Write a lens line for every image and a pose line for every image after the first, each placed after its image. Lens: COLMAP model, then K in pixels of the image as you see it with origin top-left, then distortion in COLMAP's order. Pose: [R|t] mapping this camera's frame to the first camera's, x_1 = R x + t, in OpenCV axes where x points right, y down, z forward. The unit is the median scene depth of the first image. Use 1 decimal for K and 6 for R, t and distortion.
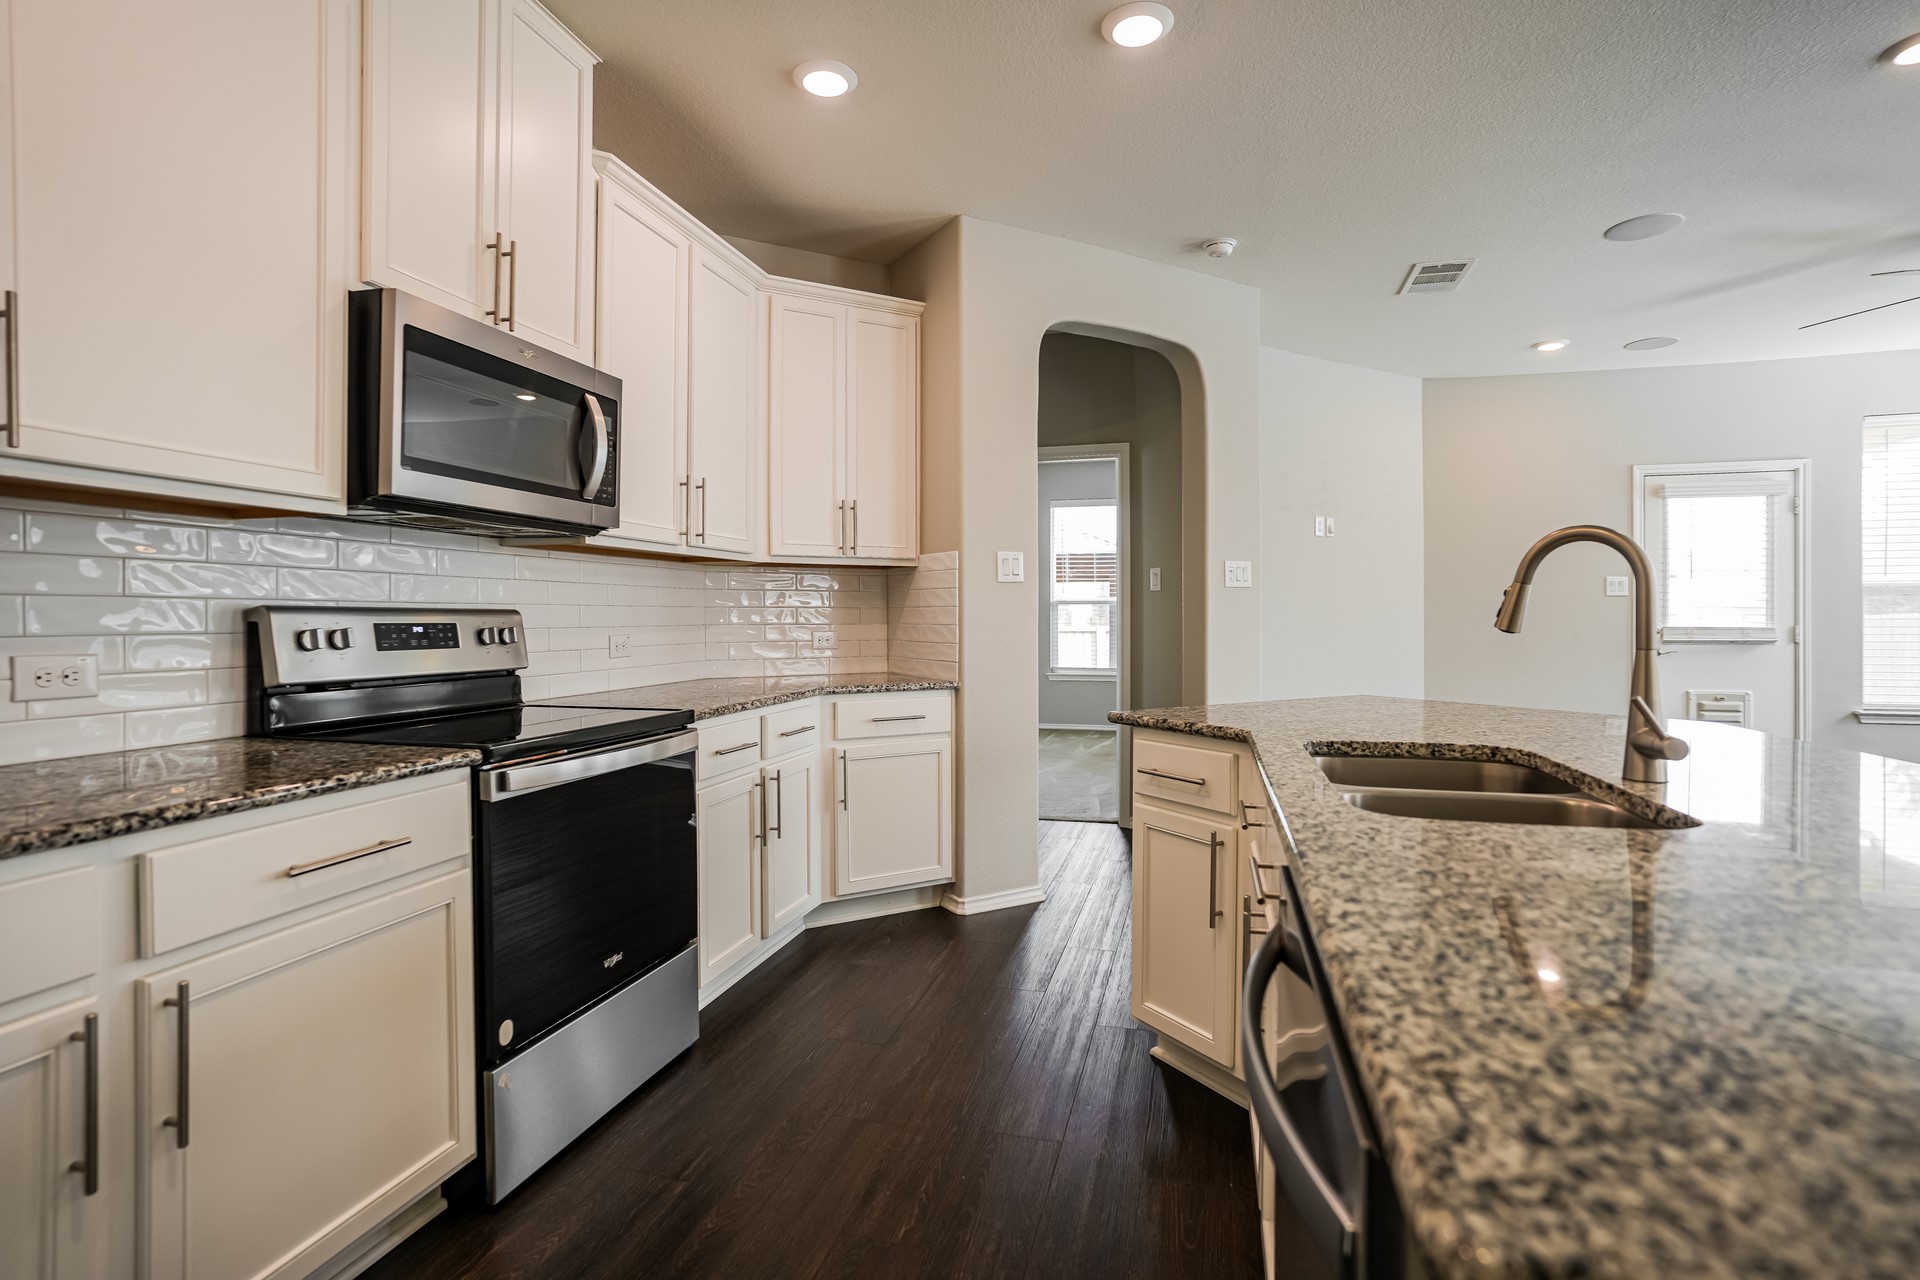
lens RADIAL K [[957.9, 0, 954.6], [0, 957.9, 612.7], [0, 0, 1]] dist [-0.009518, 0.000386]
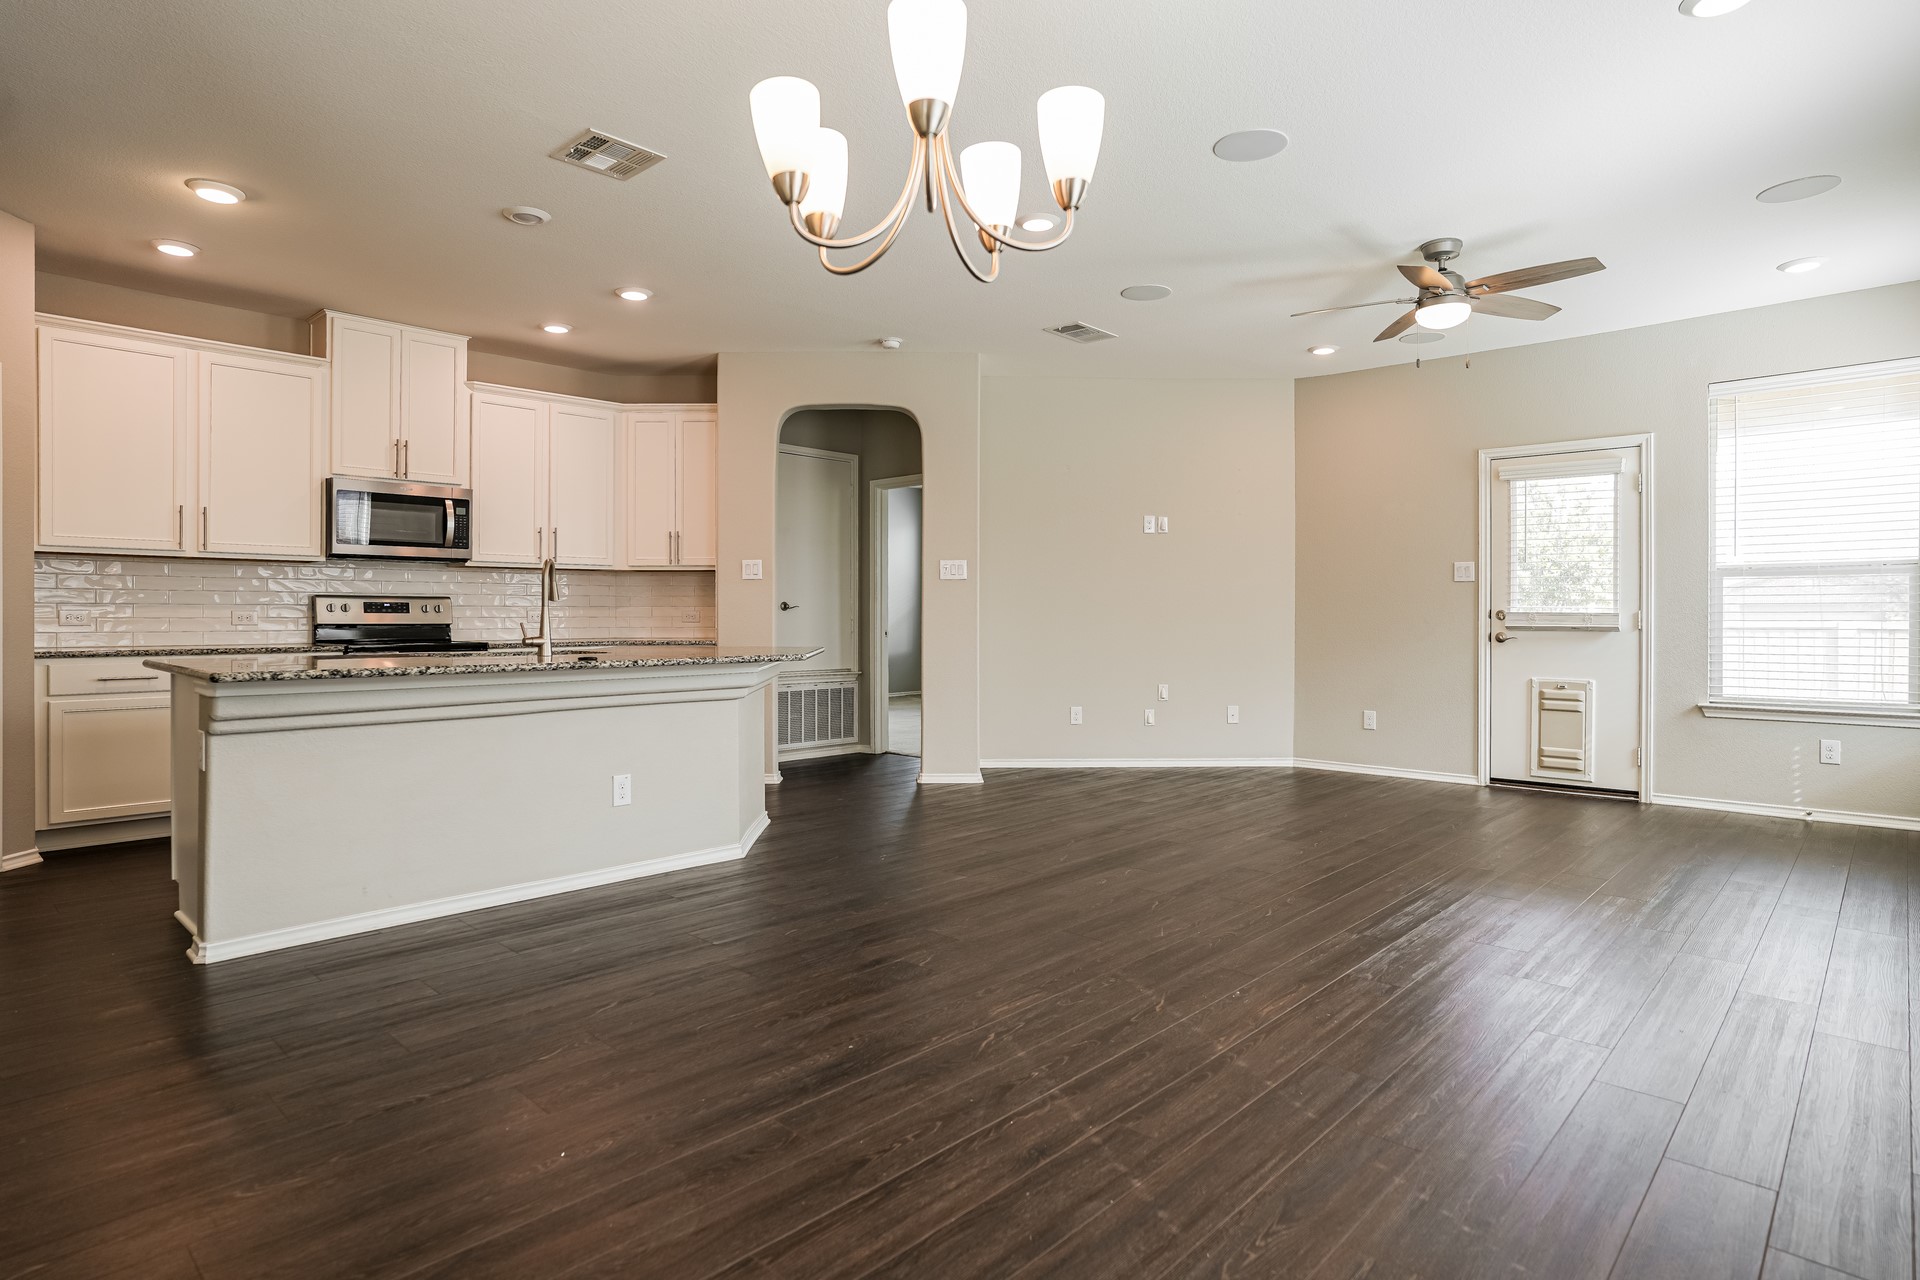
lens RADIAL K [[1056.5, 0, 936.6], [0, 1056.5, 630.7], [0, 0, 1]] dist [-0.018606, 0.000696]
pose [[0.865927, 0.010784, -0.500055, 1.868490], [-0.000225, 0.999776, 0.021170, 0.025242], [0.500171, -0.018219, 0.865735, -0.572050]]
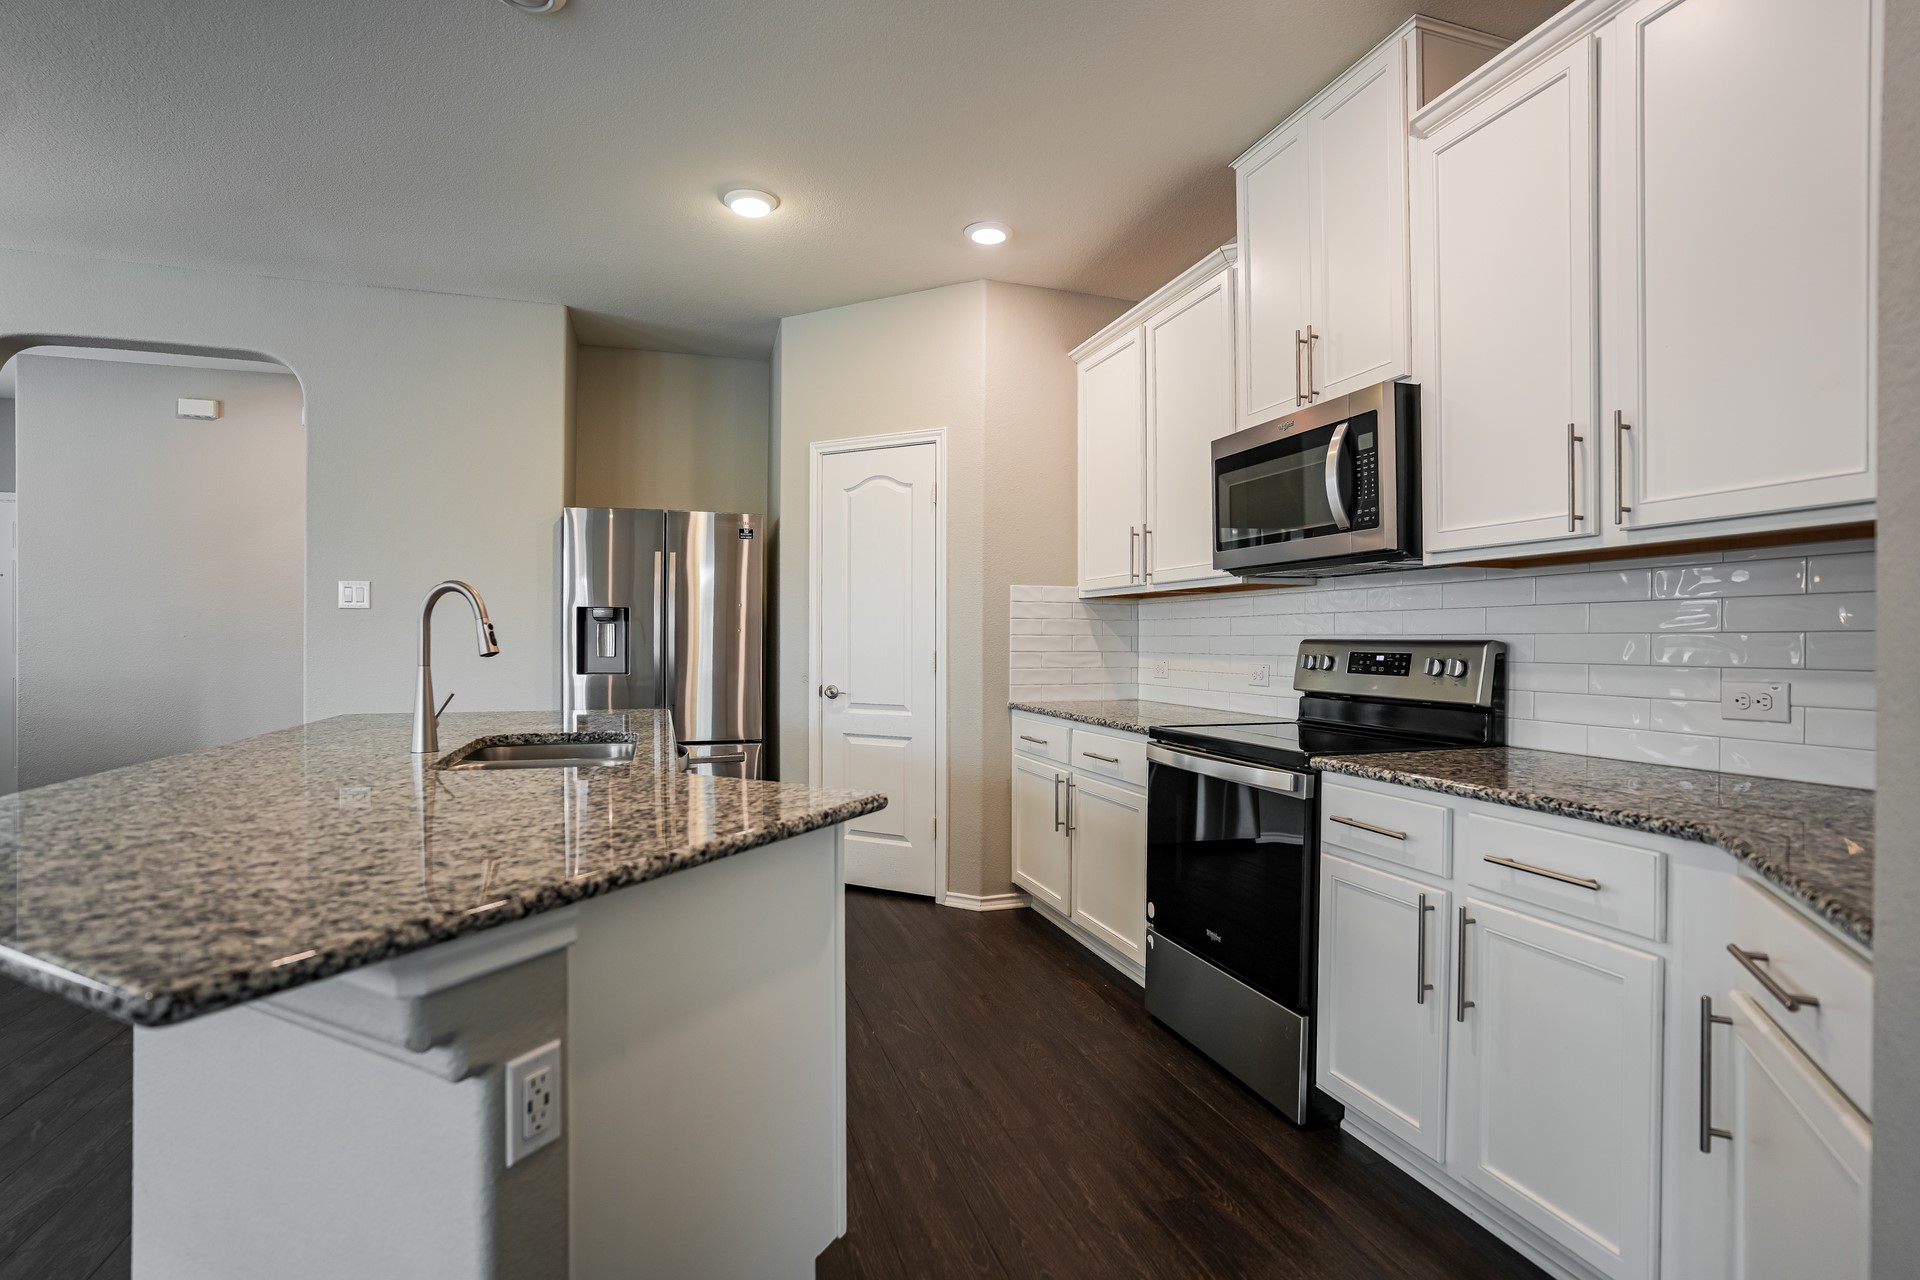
lens RADIAL K [[957.9, 0, 954.6], [0, 957.9, 612.7], [0, 0, 1]] dist [-0.009518, 0.000386]
pose [[-0.861186, -0.014924, -0.508071, 0.476799], [0.002362, 0.999441, -0.033361, -0.000291], [0.508285, -0.029930, -0.860669, 1.675686]]
